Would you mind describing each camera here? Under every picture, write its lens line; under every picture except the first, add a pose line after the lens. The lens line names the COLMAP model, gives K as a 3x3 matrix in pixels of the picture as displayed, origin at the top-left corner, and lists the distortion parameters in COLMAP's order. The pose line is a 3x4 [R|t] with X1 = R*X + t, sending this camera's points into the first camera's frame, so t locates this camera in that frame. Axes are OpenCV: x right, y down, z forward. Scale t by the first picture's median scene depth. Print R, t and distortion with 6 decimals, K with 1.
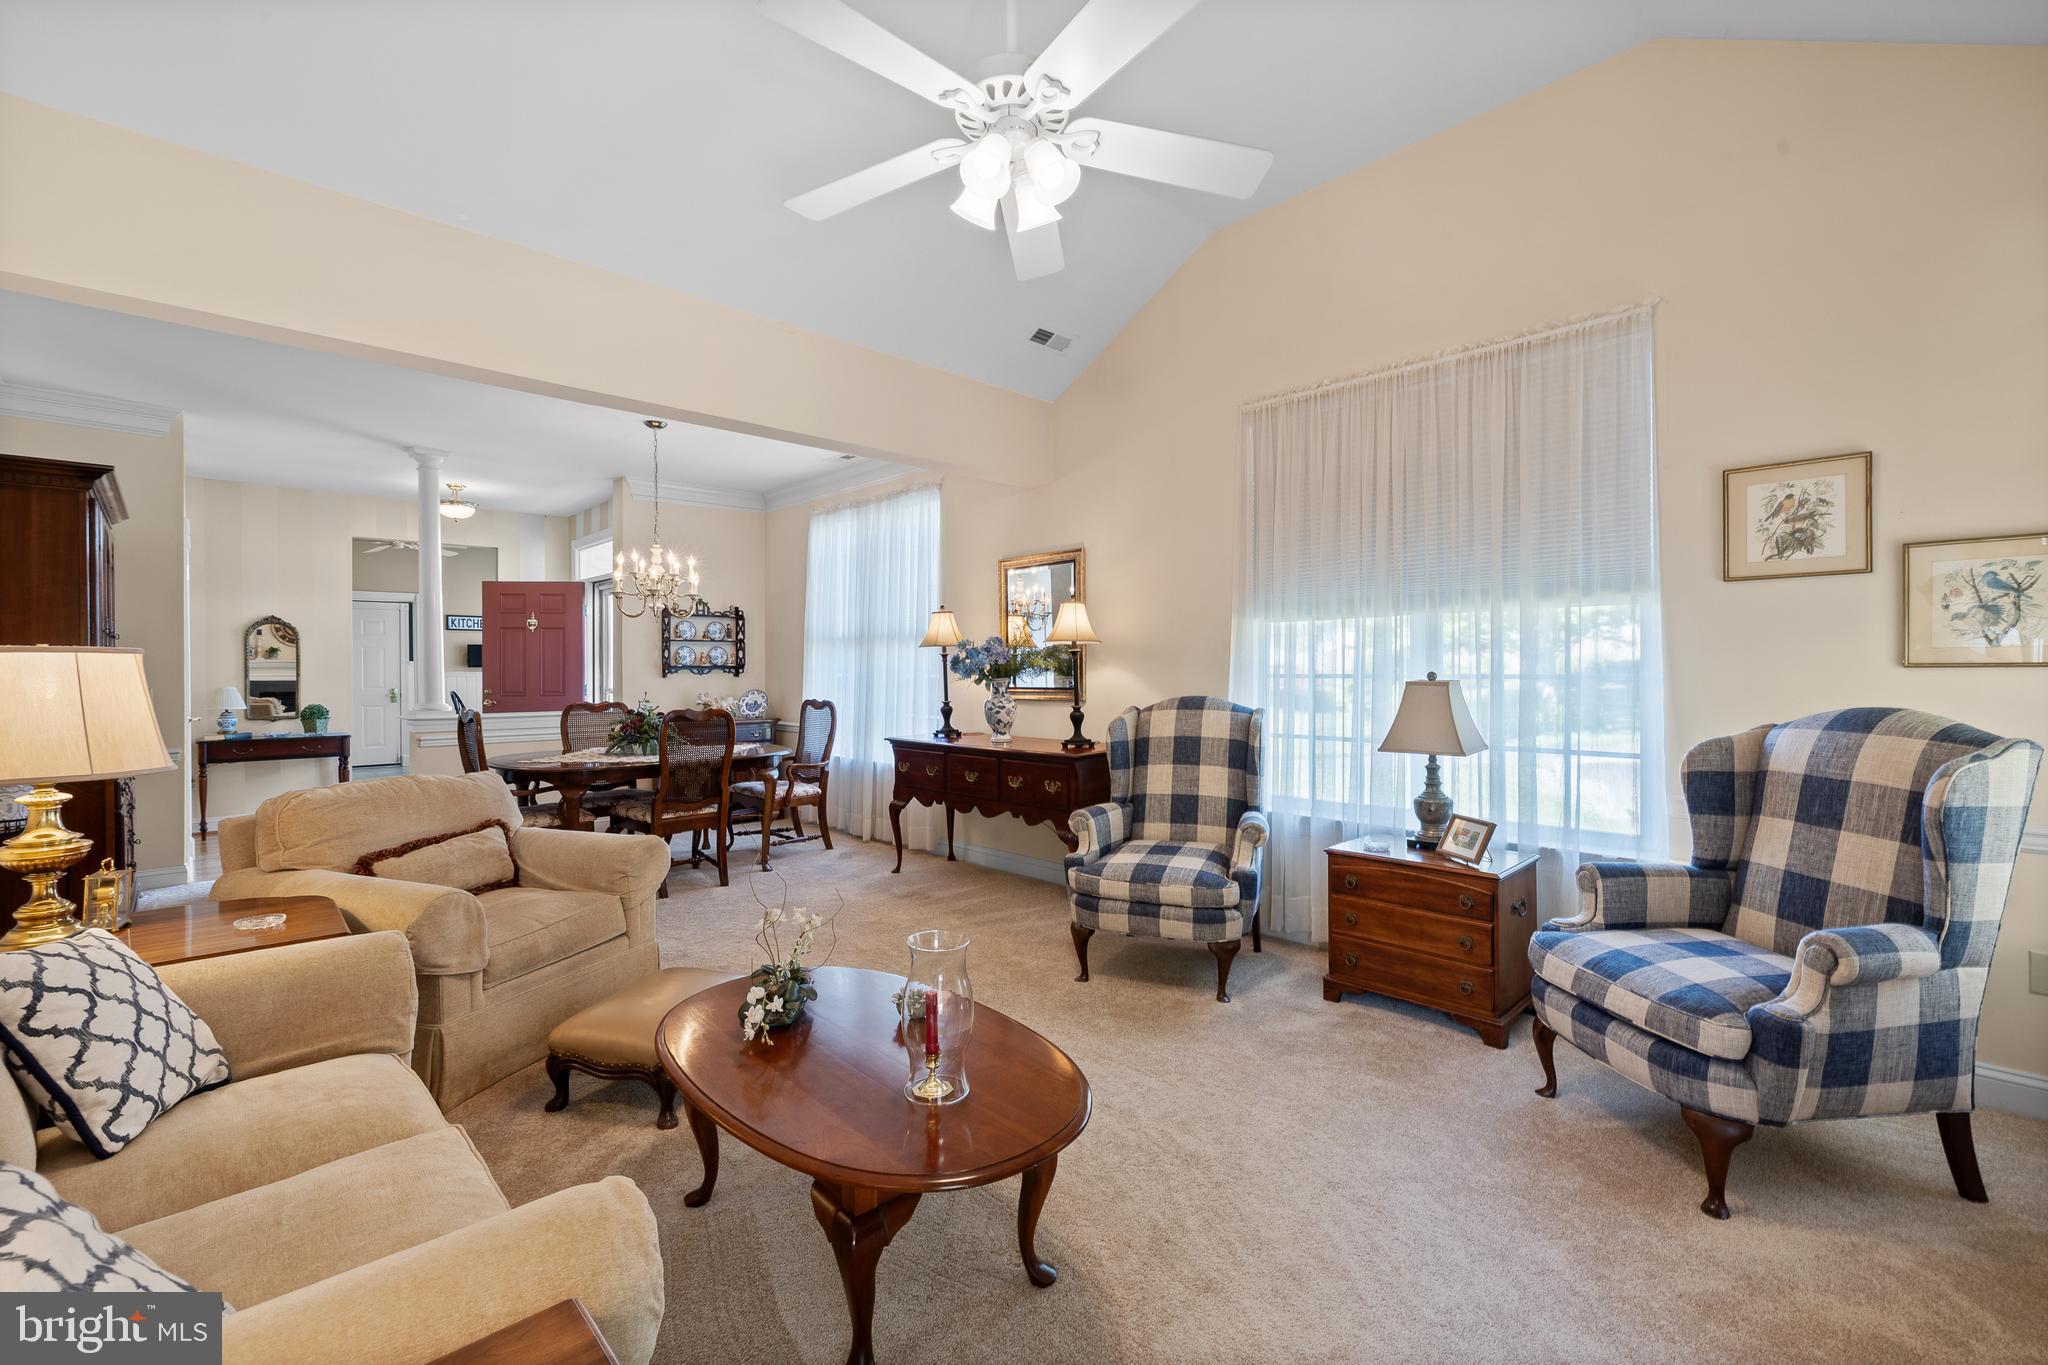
lens RADIAL K [[868.7, 0, 1025.3], [0, 868.7, 674.0], [0, 0, 1]] dist [0.001176, 0.000322]
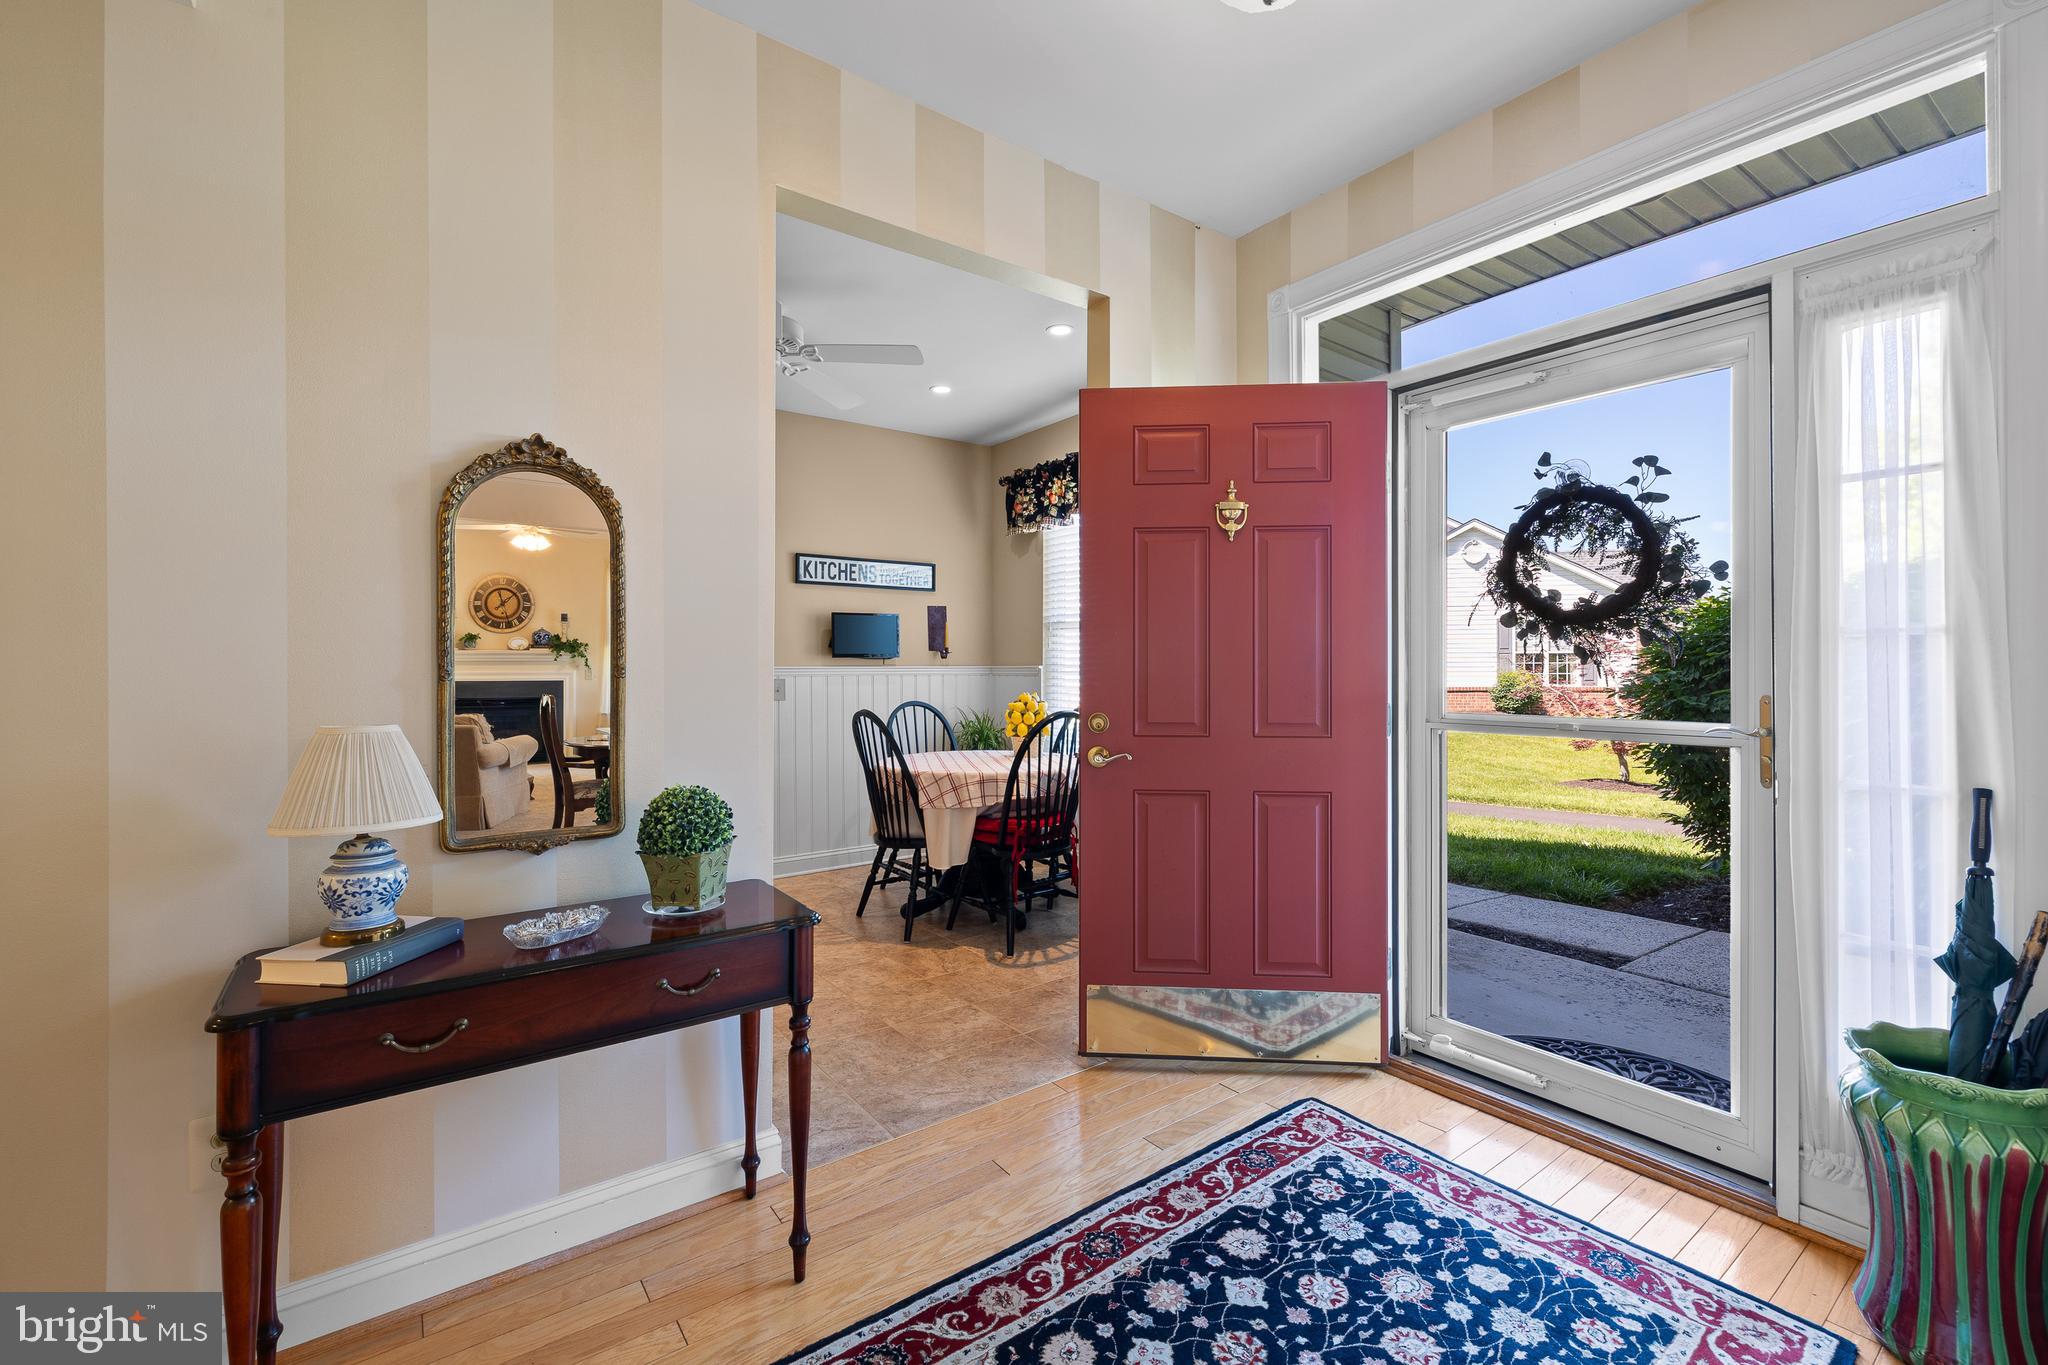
lens RADIAL K [[873.7, 0, 1026.3], [0, 873.7, 663.3], [0, 0, 1]] dist [-0.001223, 0.000038]
pose [[0.990848, -0.000053, -0.134984, -0.717546], [-0.001564, 0.999928, -0.011874, 0.002146], [0.134975, 0.011976, 0.990777, 0.798138]]
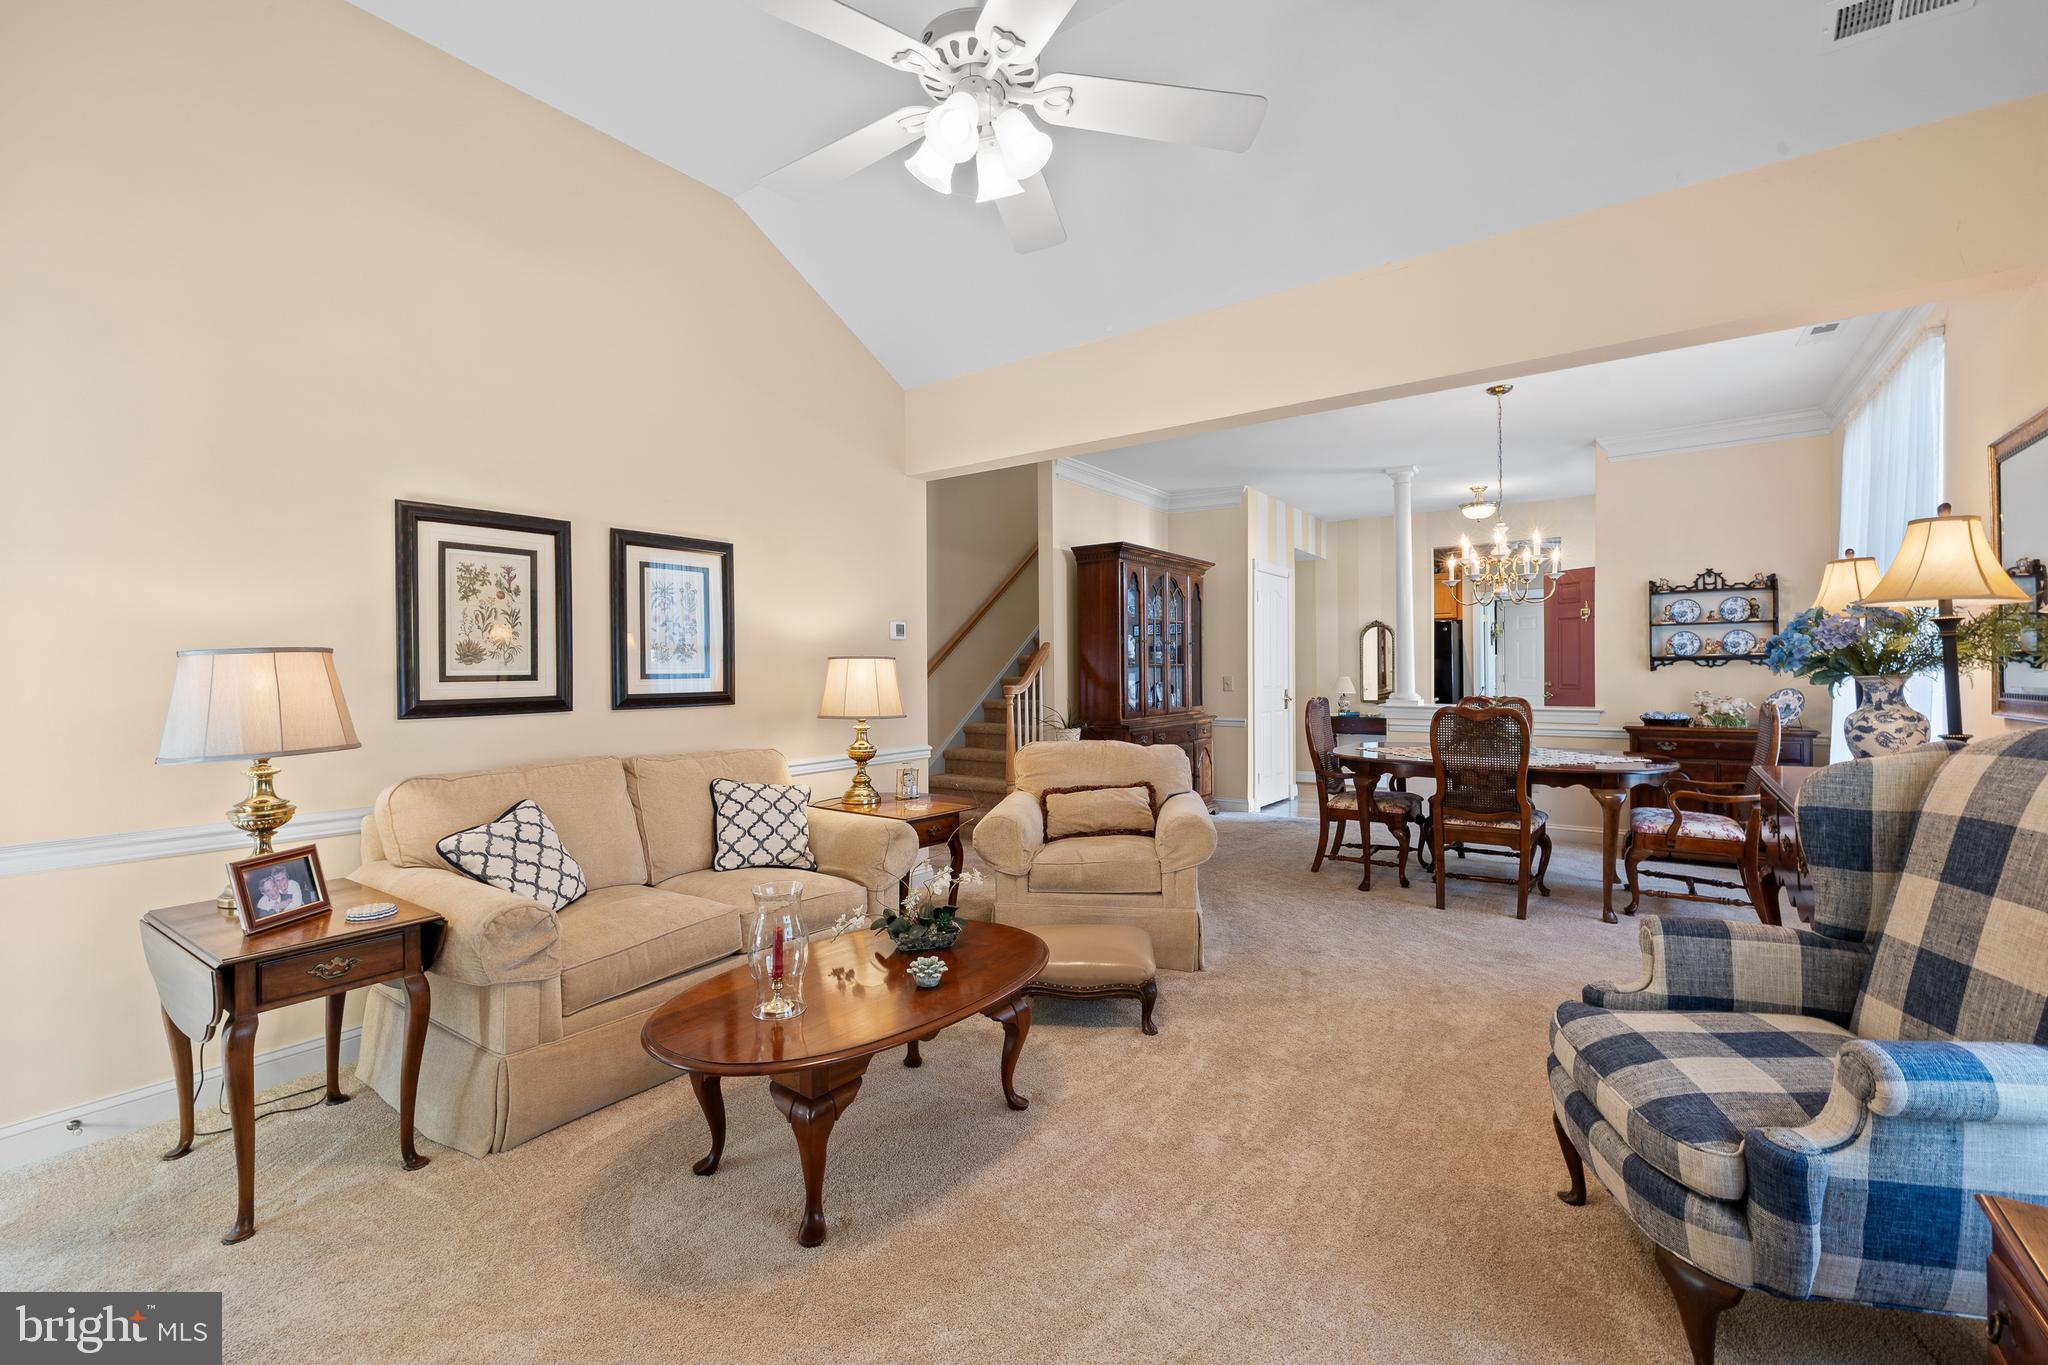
lens RADIAL K [[873.7, 0, 1026.3], [0, 873.7, 663.3], [0, 0, 1]] dist [-0.001223, 0.000038]
pose [[0.190722, -0.003736, -0.981637, 0.291335], [0.003175, 0.999990, -0.003189, -0.002104], [0.981639, -0.002508, 0.190732, 0.272842]]
